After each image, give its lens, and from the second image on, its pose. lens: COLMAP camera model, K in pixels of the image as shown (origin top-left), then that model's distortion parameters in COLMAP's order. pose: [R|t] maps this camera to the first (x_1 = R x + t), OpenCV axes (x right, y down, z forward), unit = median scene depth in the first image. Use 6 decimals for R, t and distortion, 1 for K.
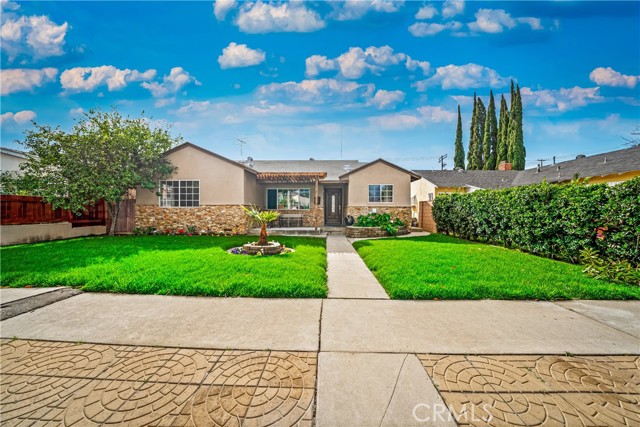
lens RADIAL K [[231.9, 0, 321.3], [0, 231.9, 214.5], [0, 0, 1]] dist [-0.016023, 0.000297]
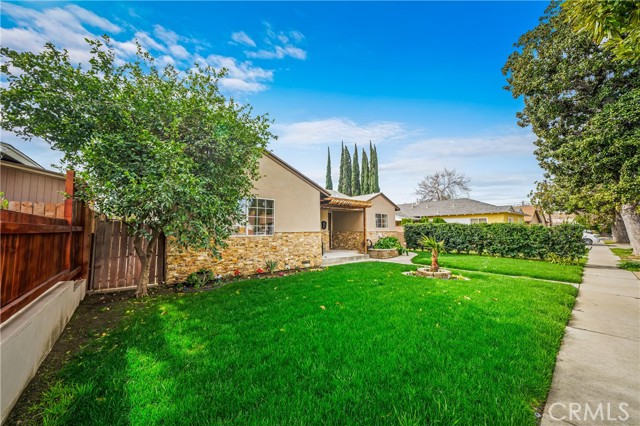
lens RADIAL K [[231.9, 0, 321.3], [0, 231.9, 214.0], [0, 0, 1]] dist [-0.016023, 0.000297]
pose [[0.747940, 0.041529, 0.662466, -0.908929], [0.010239, 0.997200, -0.074072, -0.043178], [-0.663687, 0.062184, 0.745421, 0.329986]]
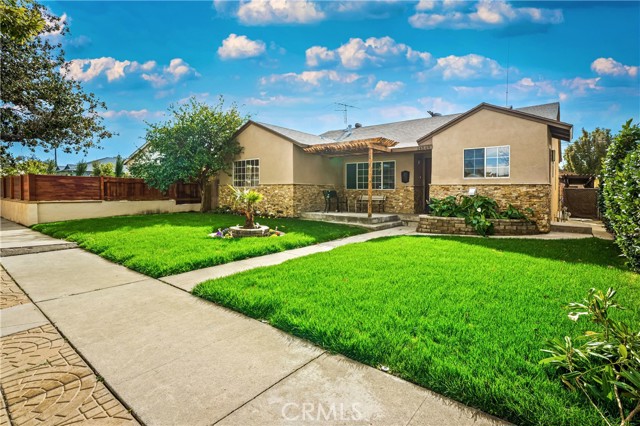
lens RADIAL K [[308.8, 0, 320.0], [0, 308.8, 213.0], [0, 0, 1]] dist [0.001438, 0.000326]
pose [[0.798258, 0.046081, -0.600551, 0.449444], [-0.012753, 0.998139, 0.059637, -0.003966], [0.602181, -0.039947, 0.797359, 0.121783]]
